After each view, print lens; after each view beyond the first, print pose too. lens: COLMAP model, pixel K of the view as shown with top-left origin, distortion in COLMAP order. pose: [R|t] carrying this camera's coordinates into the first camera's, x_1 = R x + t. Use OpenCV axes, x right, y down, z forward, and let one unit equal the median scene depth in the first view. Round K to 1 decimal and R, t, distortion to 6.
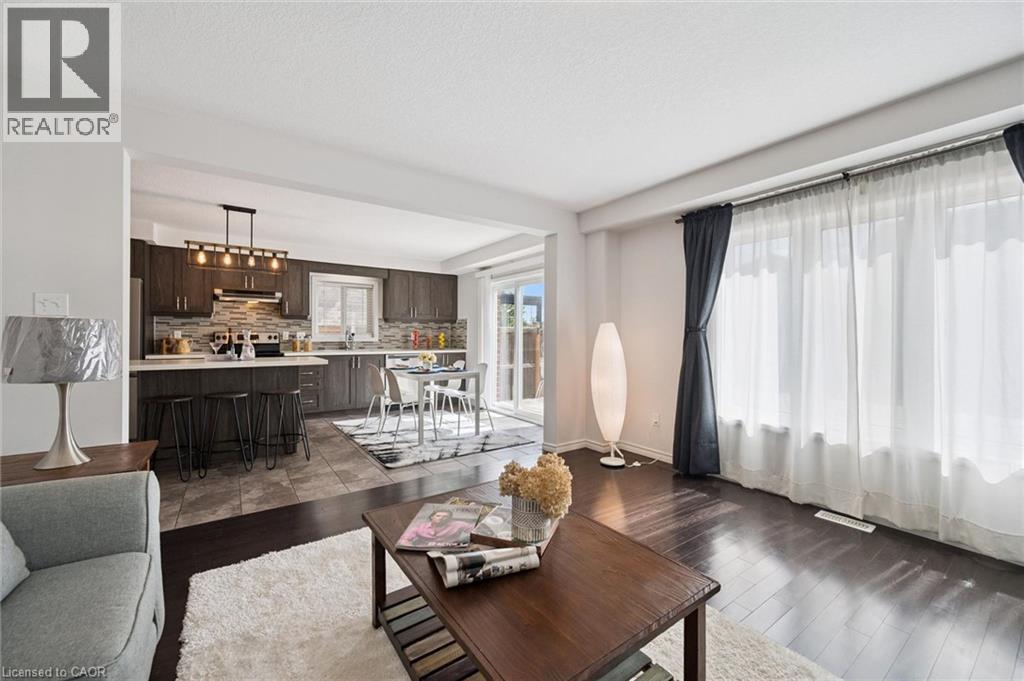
lens RADIAL K [[405.8, 0, 511.6], [0, 405.8, 337.9], [0, 0, 1]] dist [-0.001925, -0.000195]
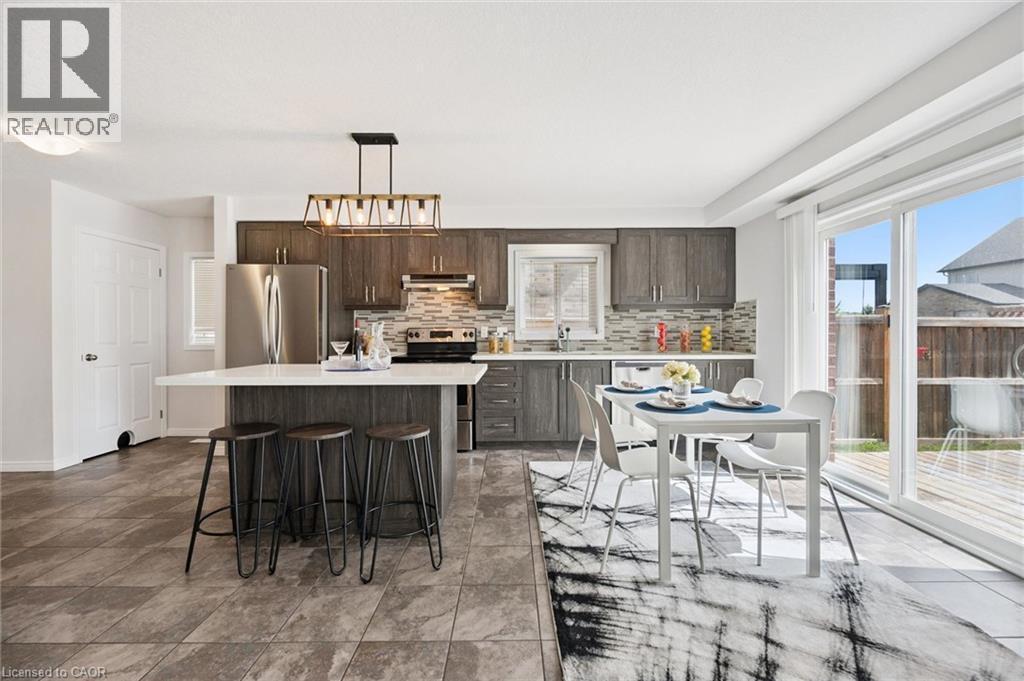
lens RADIAL K [[405.8, 0, 511.6], [0, 405.8, 337.9], [0, 0, 1]] dist [-0.001925, -0.000195]
pose [[0.823036, -0.001608, -0.567987, -0.082648], [0.005012, 0.999978, 0.004431, 0.002274], [0.567967, -0.006493, 0.823026, 0.408858]]
